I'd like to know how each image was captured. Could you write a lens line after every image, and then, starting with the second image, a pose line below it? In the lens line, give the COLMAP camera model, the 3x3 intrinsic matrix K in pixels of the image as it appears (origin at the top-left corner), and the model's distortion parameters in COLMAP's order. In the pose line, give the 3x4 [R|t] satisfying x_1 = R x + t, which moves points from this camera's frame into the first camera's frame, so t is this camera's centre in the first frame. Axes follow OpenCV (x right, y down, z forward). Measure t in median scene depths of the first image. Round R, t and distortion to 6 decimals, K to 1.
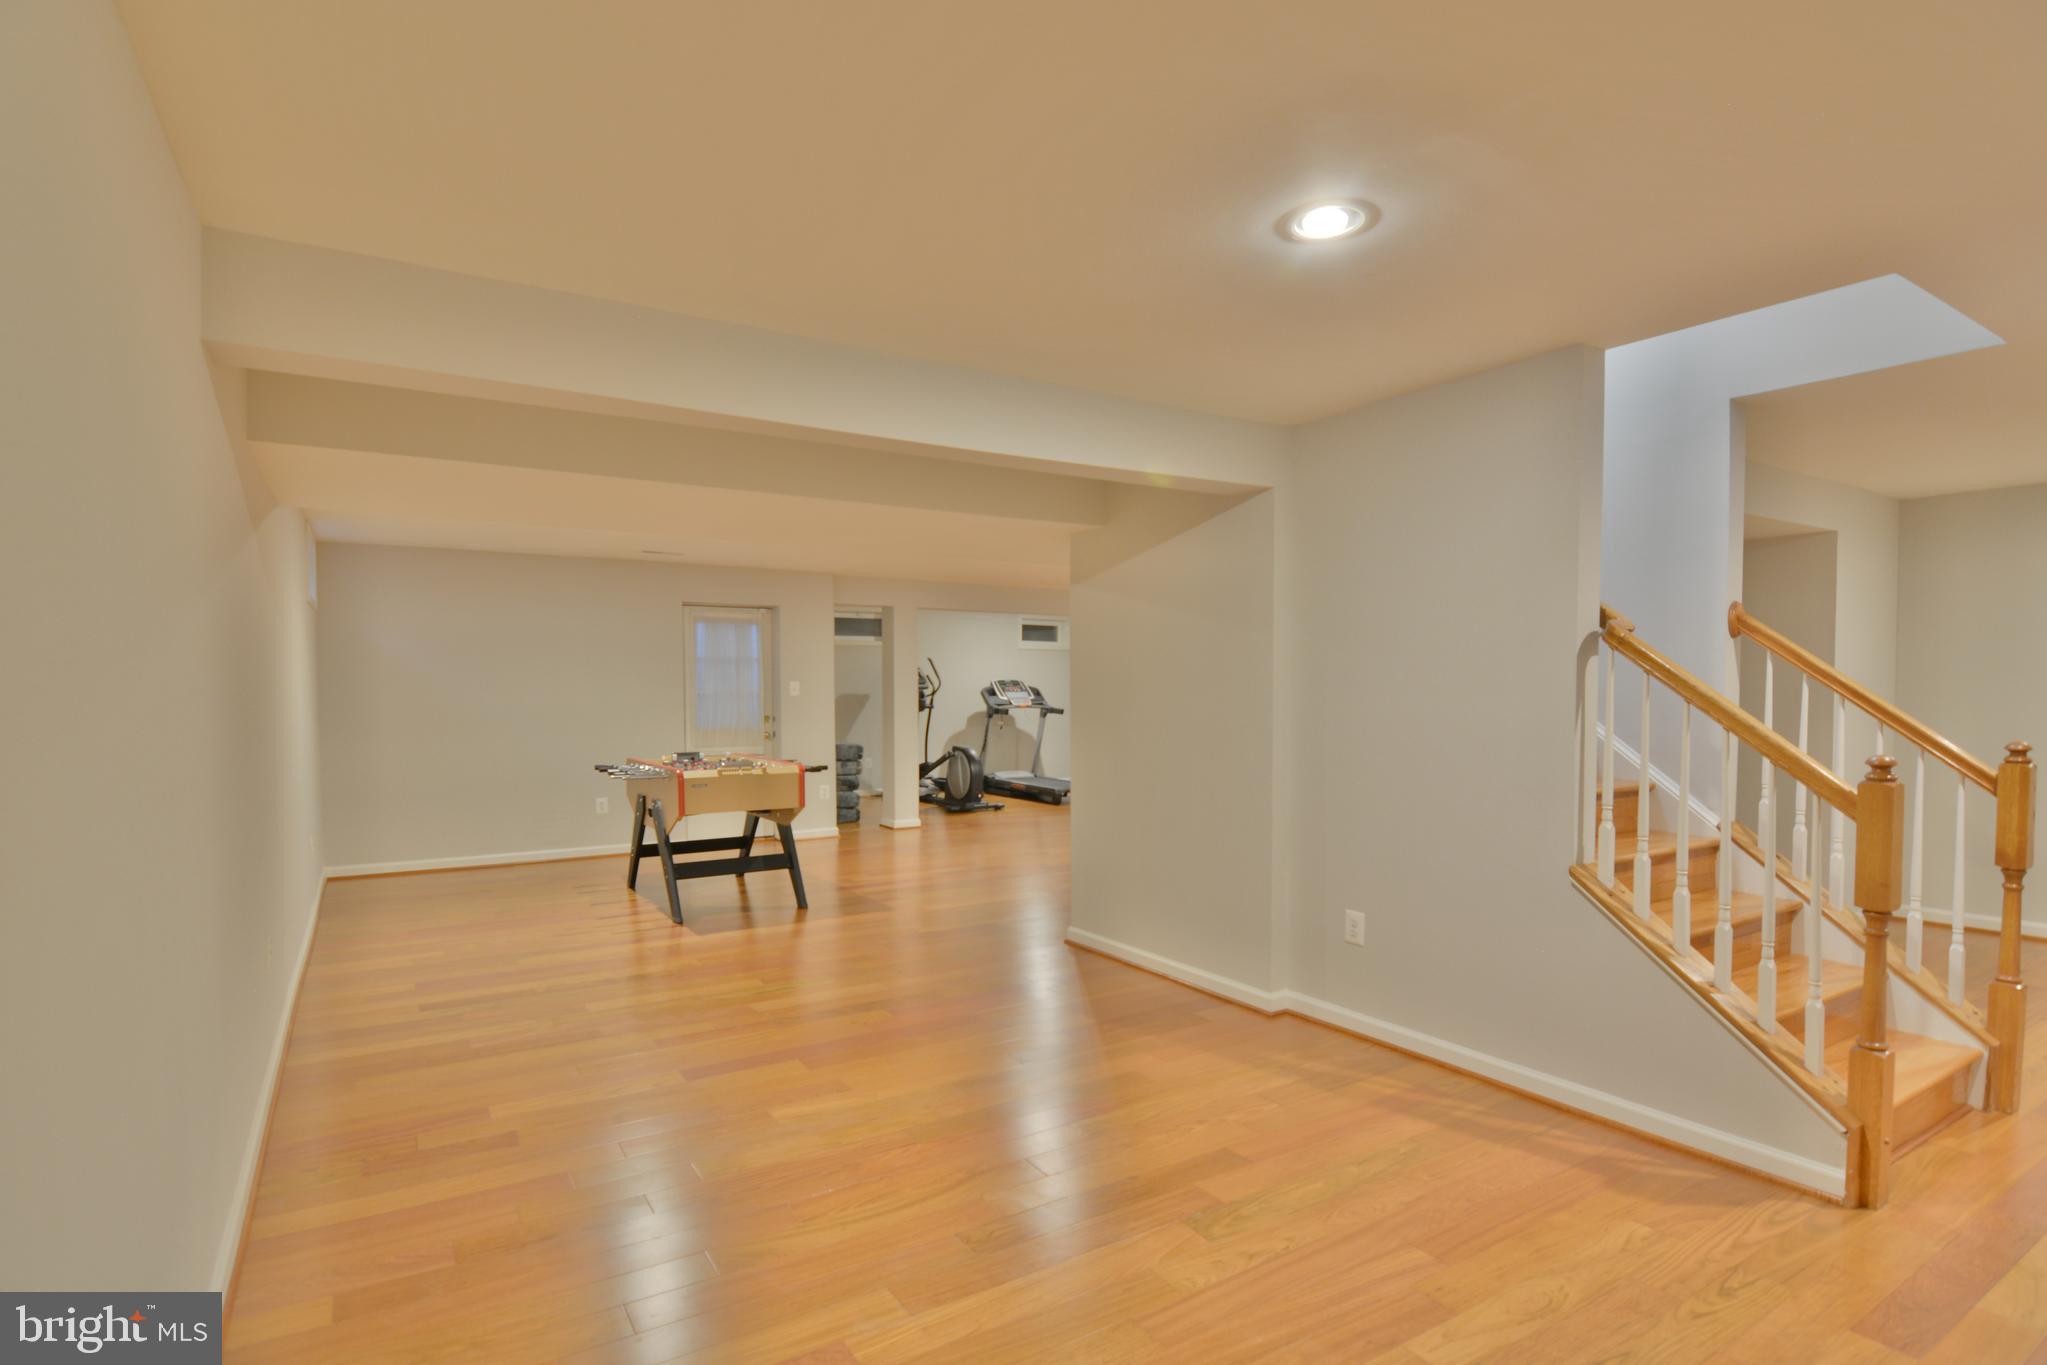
lens RADIAL K [[1005.2, 0, 1011.7], [0, 1005.2, 735.3], [0, 0, 1]] dist [-0.007228, -0.004622]
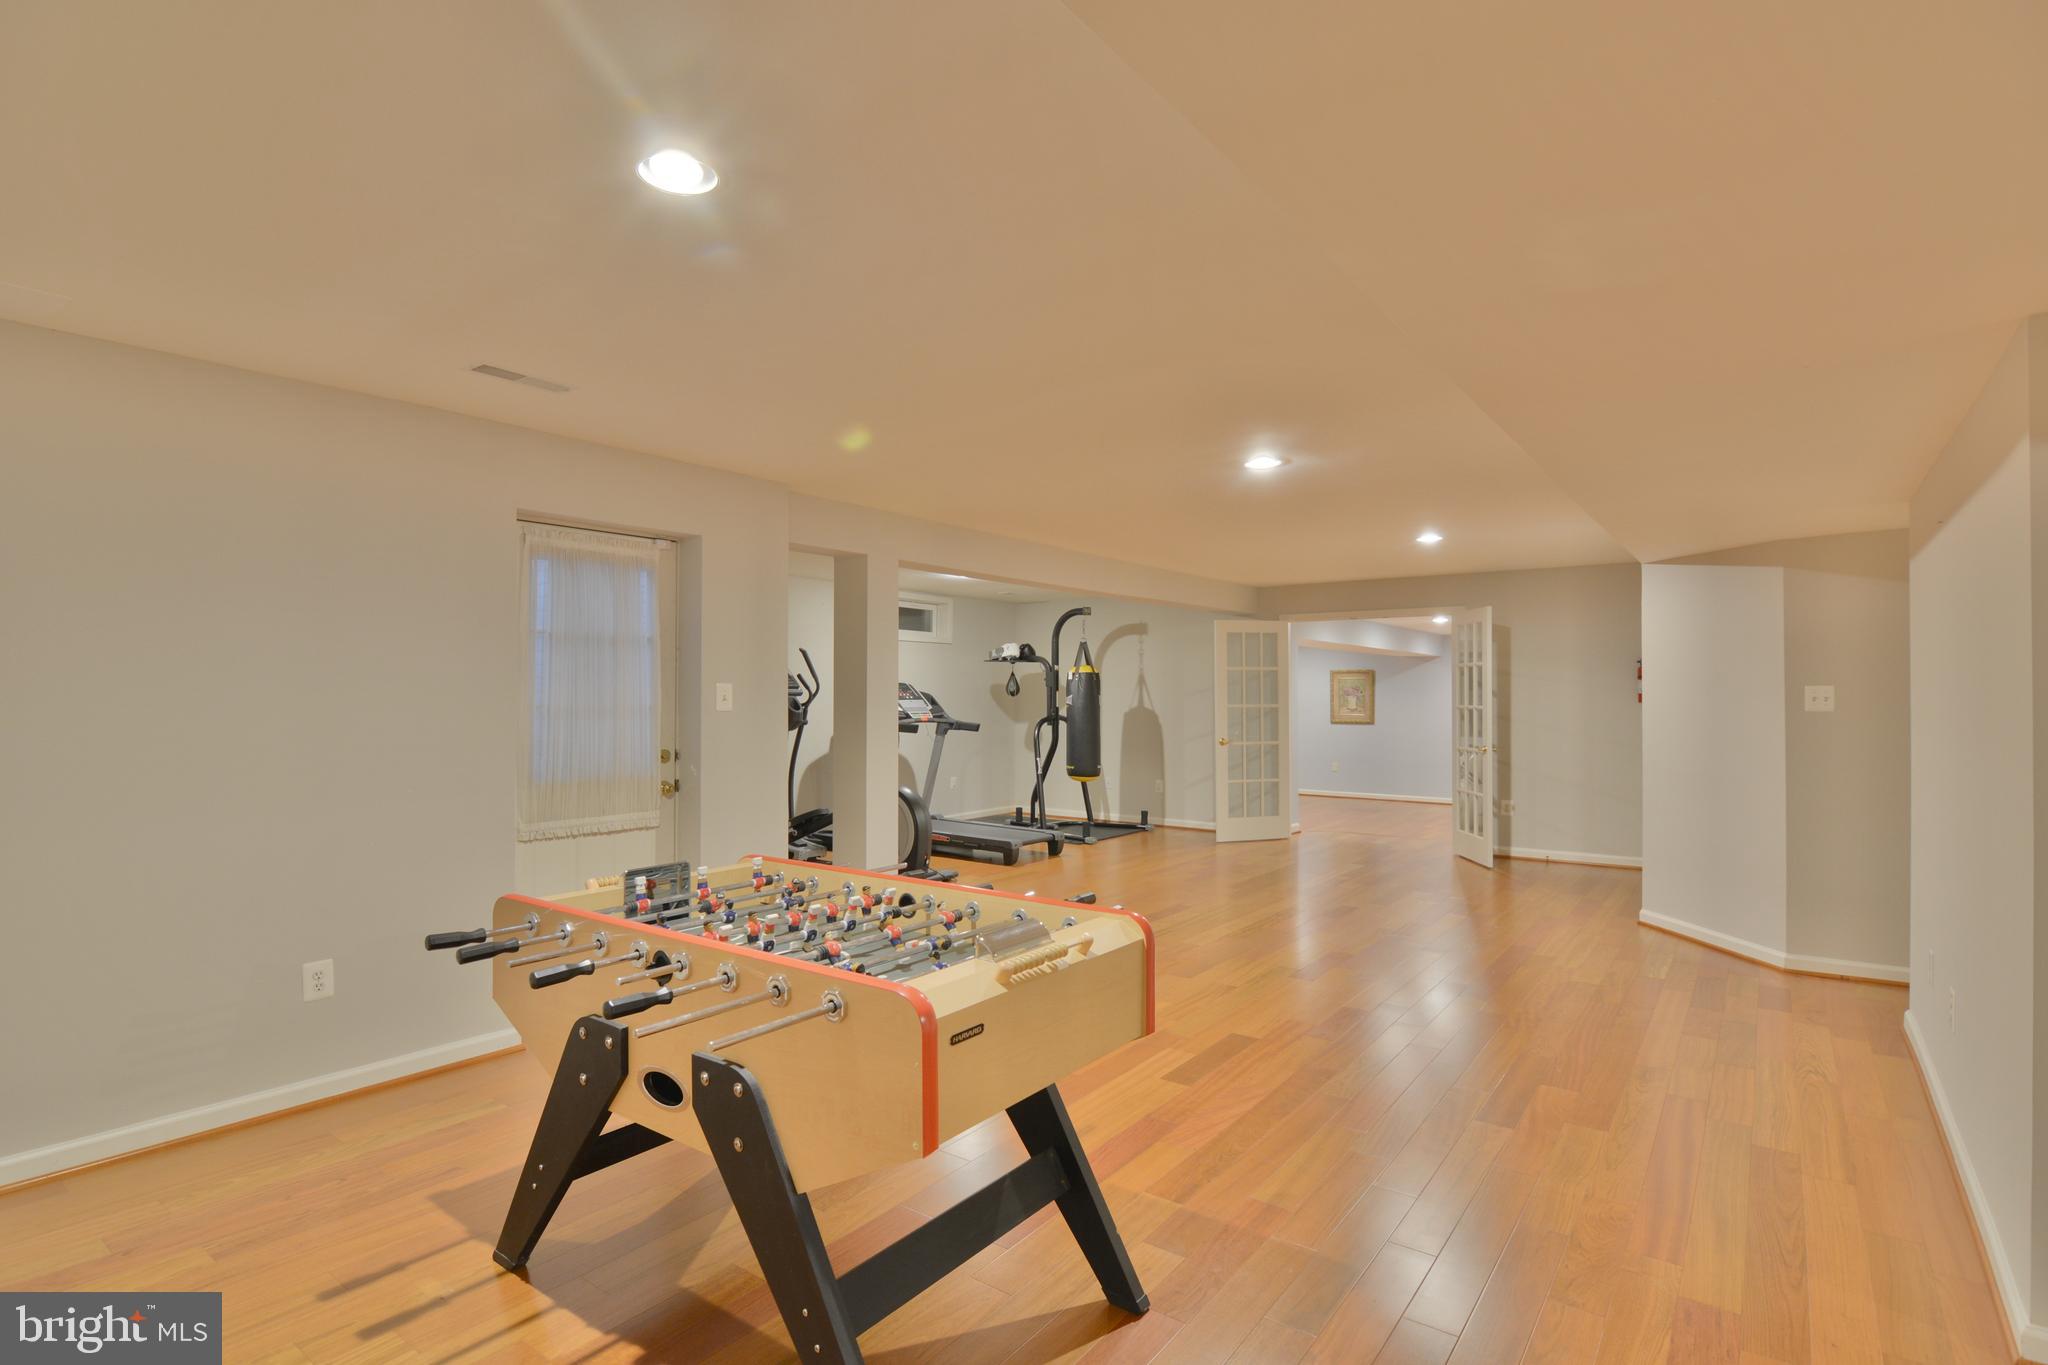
lens RADIAL K [[1005.7, 0, 1018.6], [0, 1005.7, 682.7], [0, 0, 1]] dist [-0.007228, -0.004622]
pose [[0.936298, 0.008832, 0.351095, -0.203683], [0.010654, 0.998509, -0.053529, -0.019361], [-0.351045, 0.053860, 0.934808, 0.363986]]
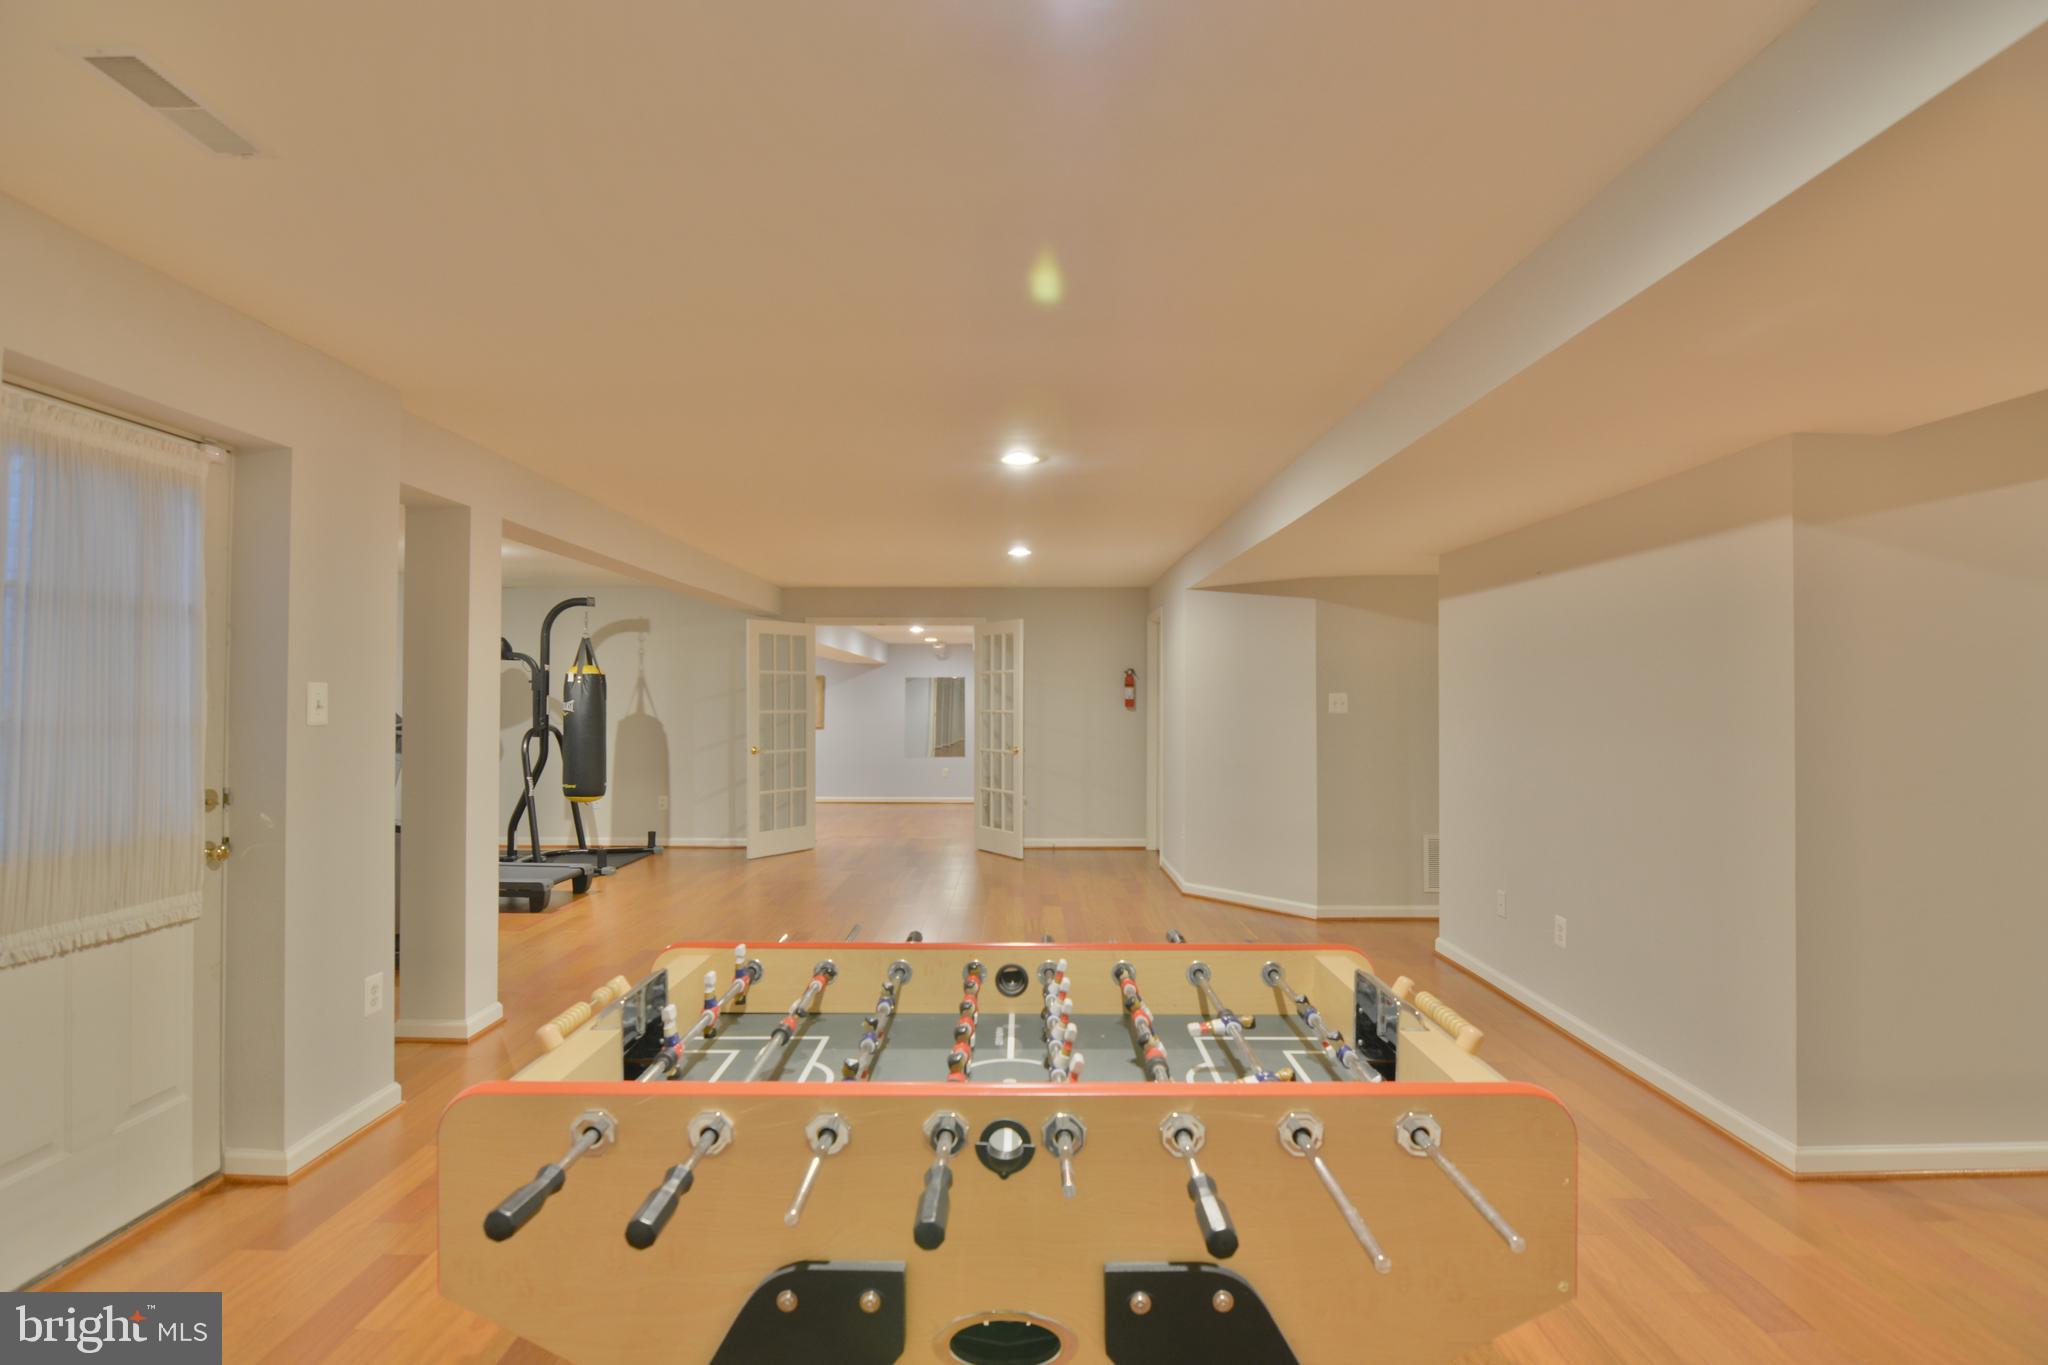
lens RADIAL K [[1005.7, 0, 1012.6], [0, 1005.7, 678.4], [0, 0, 1]] dist [-0.007228, -0.004622]
pose [[0.550026, 0.022724, 0.834839, -0.292822], [0.033033, 0.998256, -0.048936, -0.024422], [-0.834494, 0.054493, 0.548316, 0.494304]]
